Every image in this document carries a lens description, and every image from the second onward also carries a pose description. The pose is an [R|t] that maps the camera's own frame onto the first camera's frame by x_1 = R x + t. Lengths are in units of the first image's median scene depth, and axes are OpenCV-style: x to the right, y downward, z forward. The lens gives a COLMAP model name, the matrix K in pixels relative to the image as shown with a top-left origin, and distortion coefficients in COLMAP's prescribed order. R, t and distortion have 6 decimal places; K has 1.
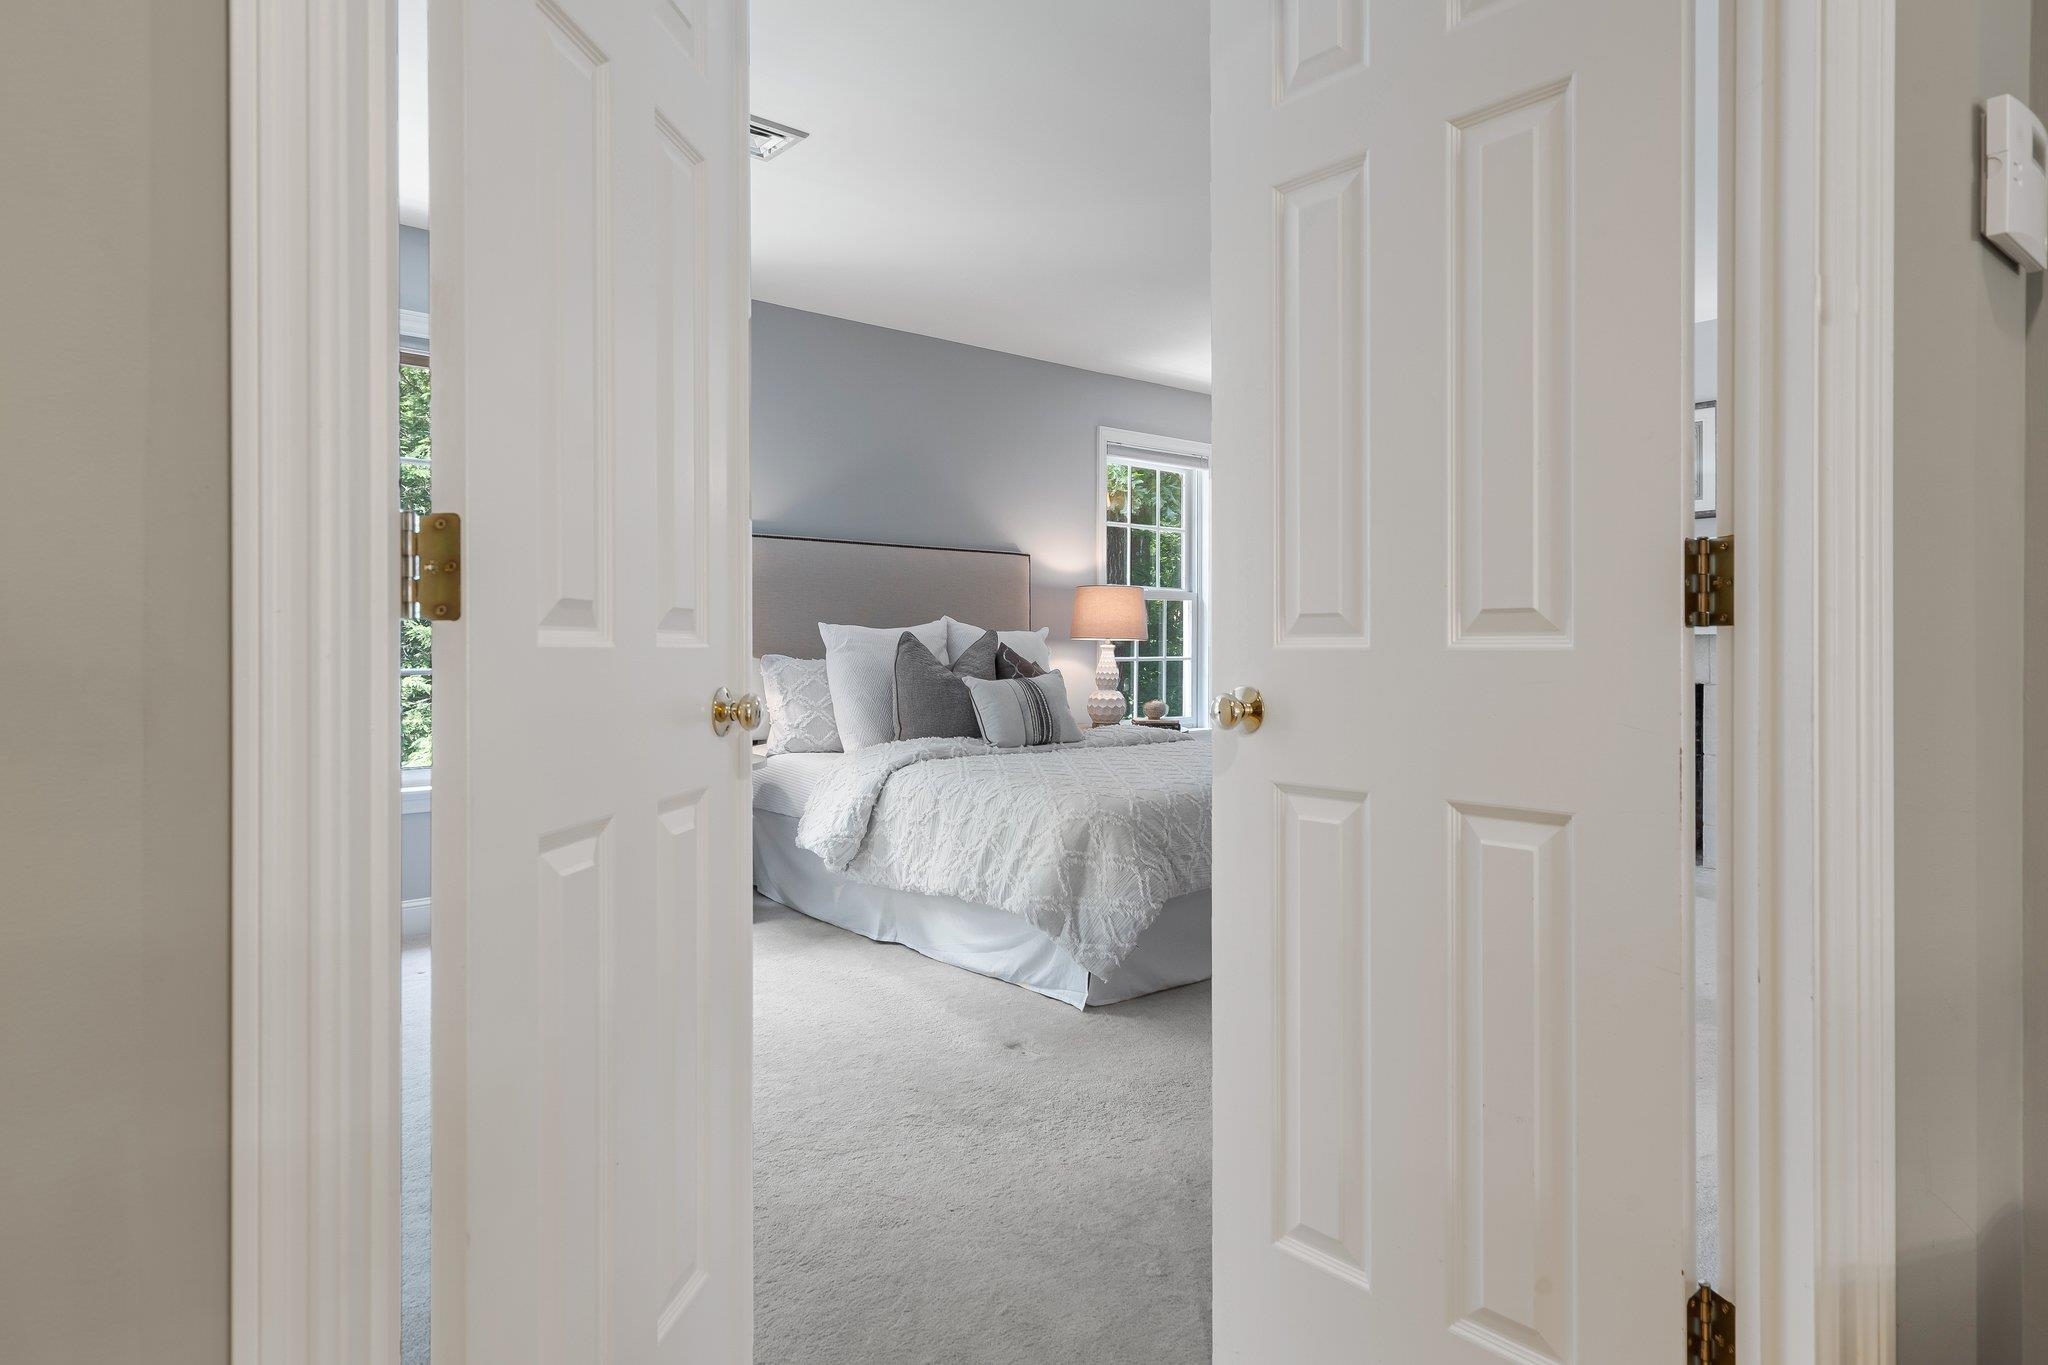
lens RADIAL K [[1159.9, 0, 1021.2], [0, 1159.9, 643.6], [0, 0, 1]] dist [-0.000168, -0.000022]
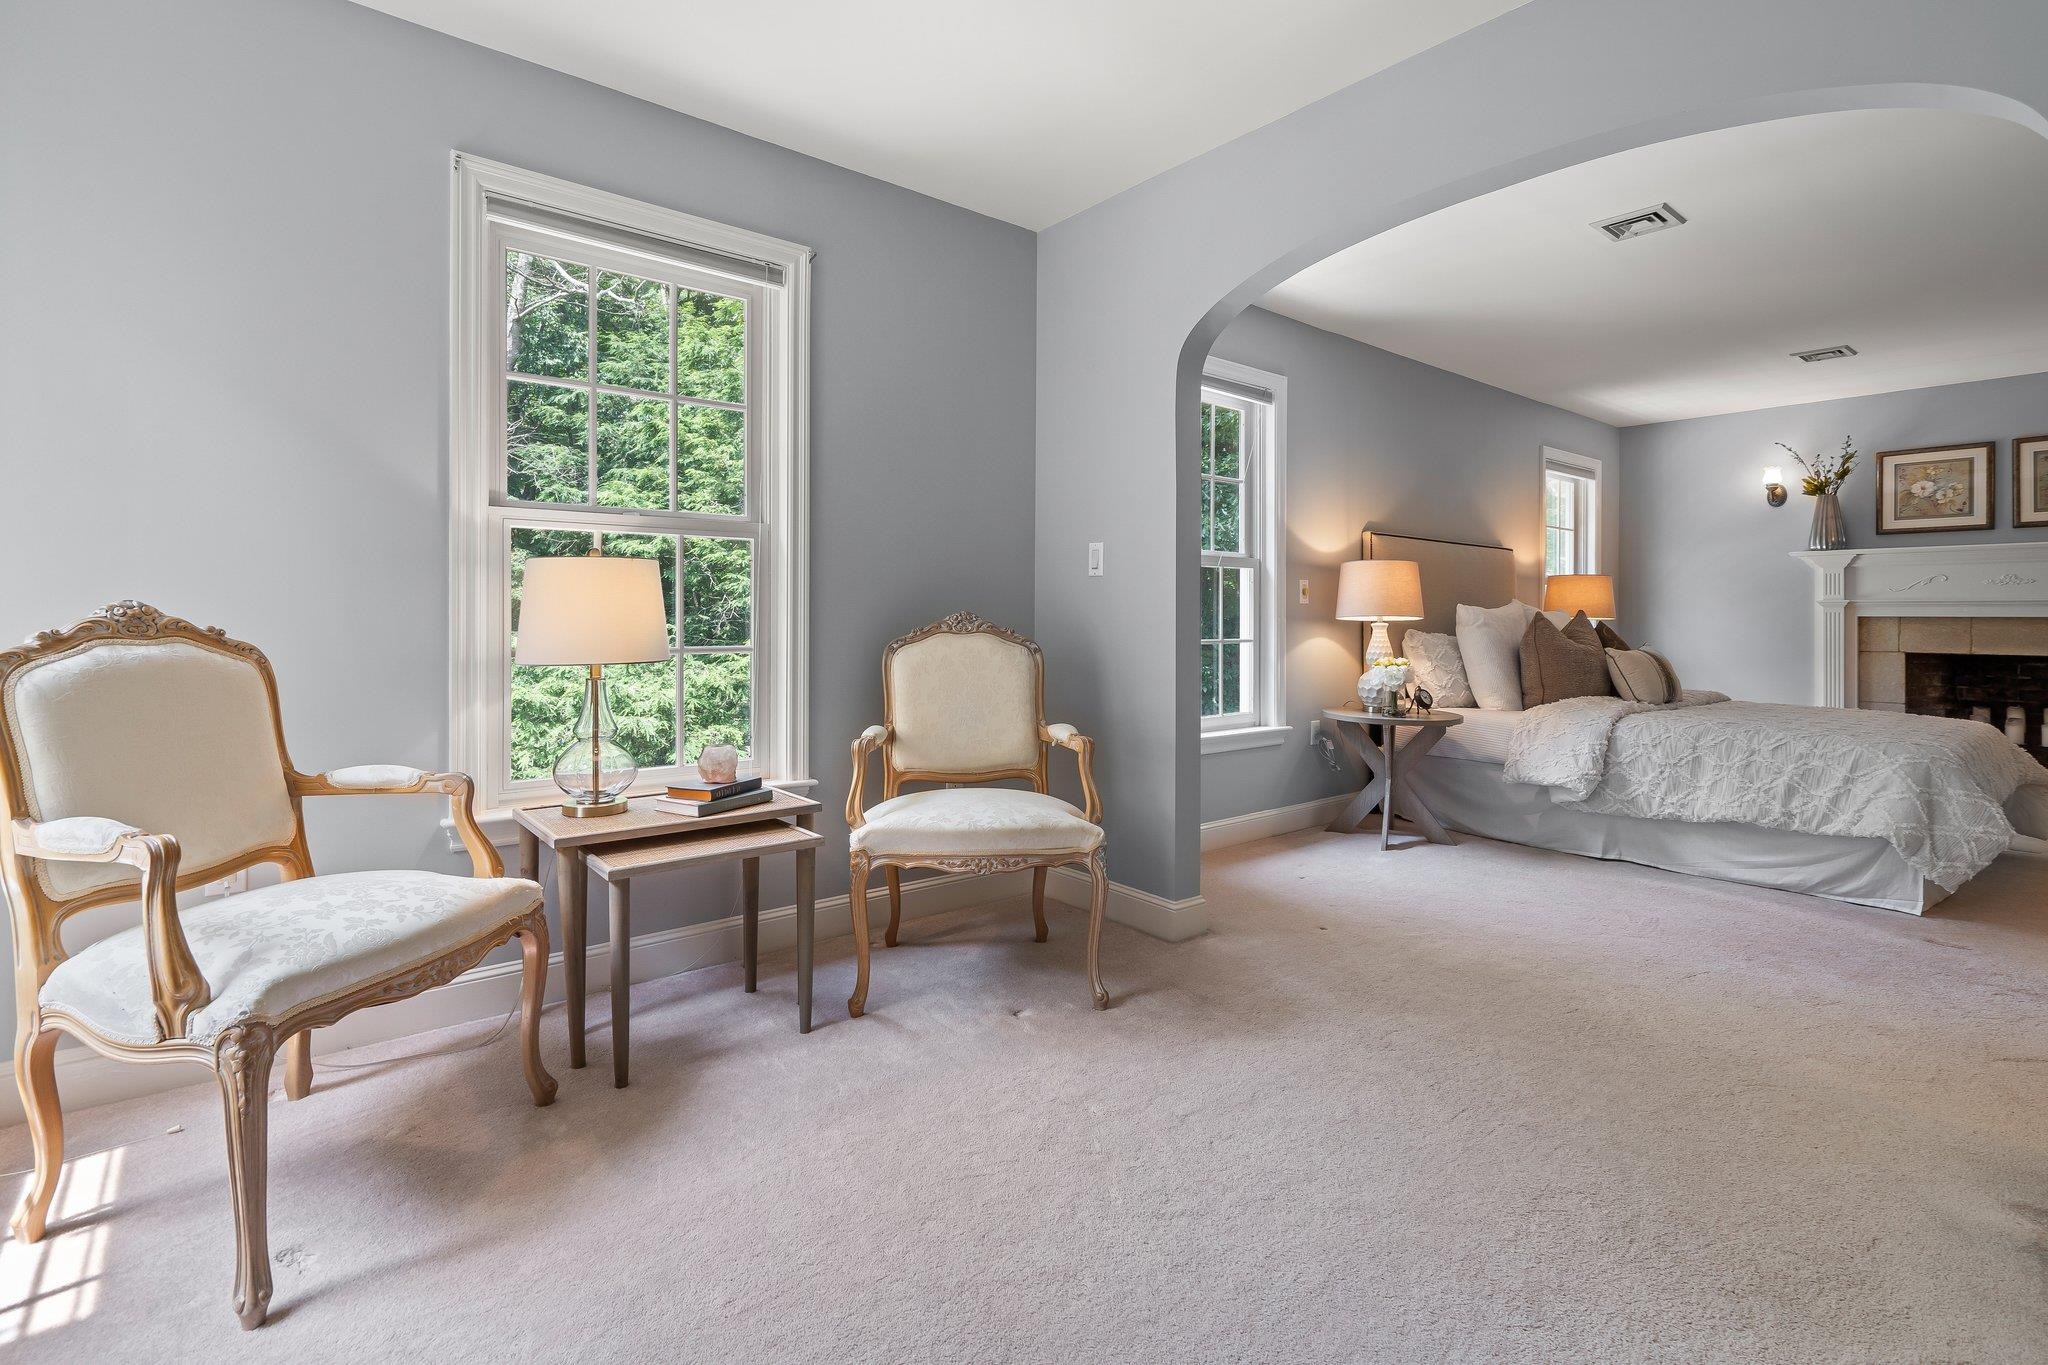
lens RADIAL K [[958.5, 0, 1011.4], [0, 958.5, 612.4], [0, 0, 1]] dist [-0.000544, -0.000021]
pose [[0.999450, 0.005671, -0.032668, -0.758730], [-0.005897, 0.999959, -0.006826, 0.001014], [0.032628, 0.007015, 0.999443, -0.061476]]
